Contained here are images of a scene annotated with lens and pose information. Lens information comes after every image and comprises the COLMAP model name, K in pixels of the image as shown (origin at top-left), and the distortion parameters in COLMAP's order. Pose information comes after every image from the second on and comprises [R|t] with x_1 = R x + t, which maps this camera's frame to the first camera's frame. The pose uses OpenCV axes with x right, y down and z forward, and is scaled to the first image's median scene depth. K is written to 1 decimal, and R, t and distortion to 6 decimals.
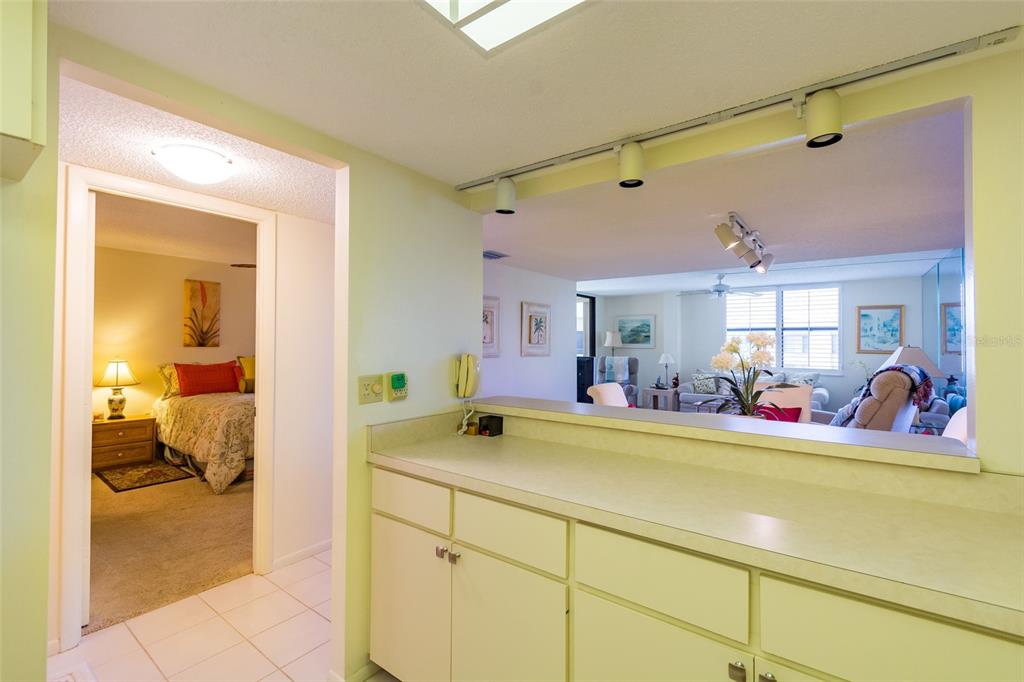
lens RADIAL K [[442.6, 0, 512.0], [0, 442.6, 340.2], [0, 0, 1]] dist [0.000581, 0.000014]
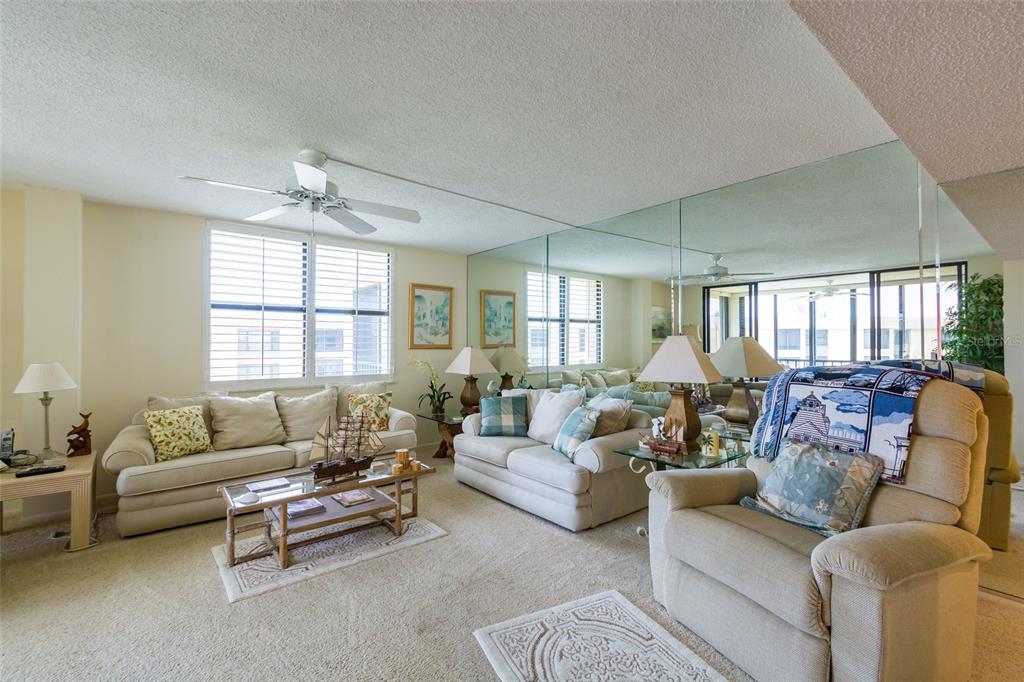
lens RADIAL K [[451.3, 0, 509.1], [0, 451.3, 340.9], [0, 0, 1]] dist [0.003579, 0.000401]
pose [[0.252606, -0.004577, 0.967558, 0.116175], [-0.005718, 0.999964, 0.006224, 0.010742], [-0.967552, -0.007105, 0.252571, 0.663817]]
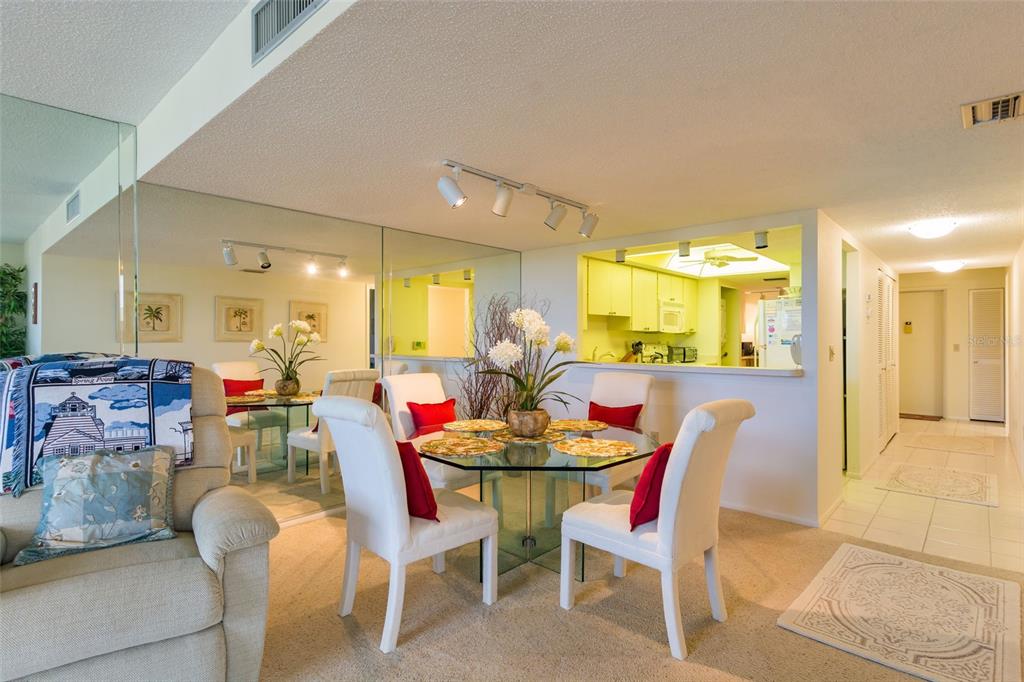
lens RADIAL K [[509.1, 0, 508.8], [0, 509.1, 335.7], [0, 0, 1]] dist [-0.003600, -0.000769]
pose [[-0.994185, -0.005705, 0.107535, 0.190579], [-0.006805, 0.999928, -0.009864, 0.015145], [-0.107471, -0.010538, -0.994152, 0.793126]]
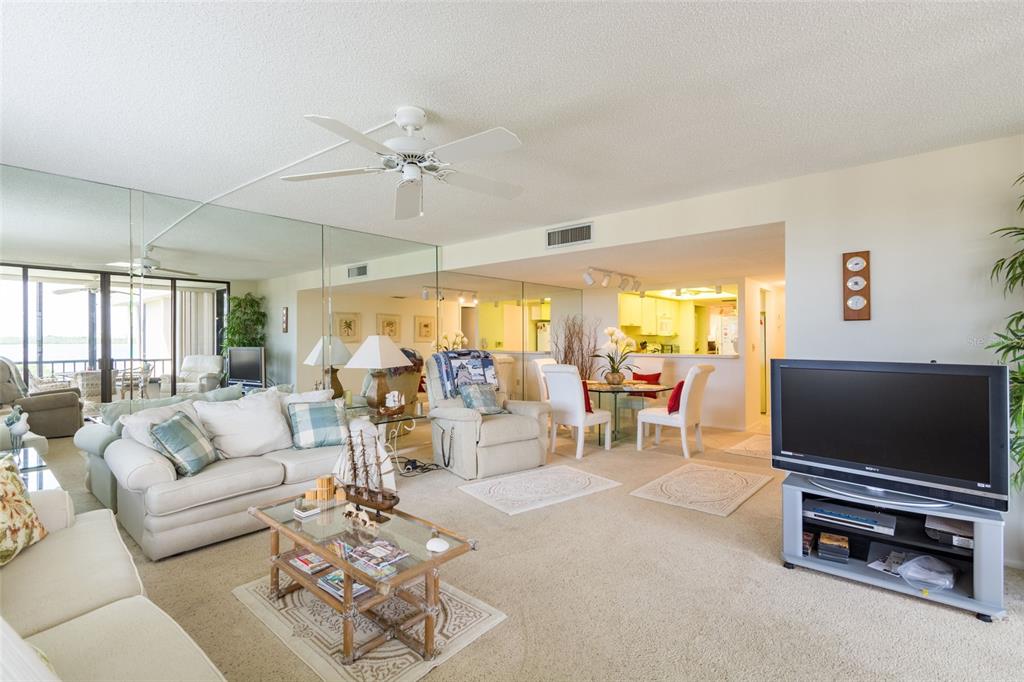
lens RADIAL K [[474.9, 0, 505.2], [0, 474.9, 335.8], [0, 0, 1]] dist [-0.004749, -0.000379]
pose [[-0.996928, -0.001911, 0.078294, 0.338114], [-0.002675, 0.999950, -0.009660, 0.013605], [-0.078272, -0.009840, -0.996883, 1.217089]]
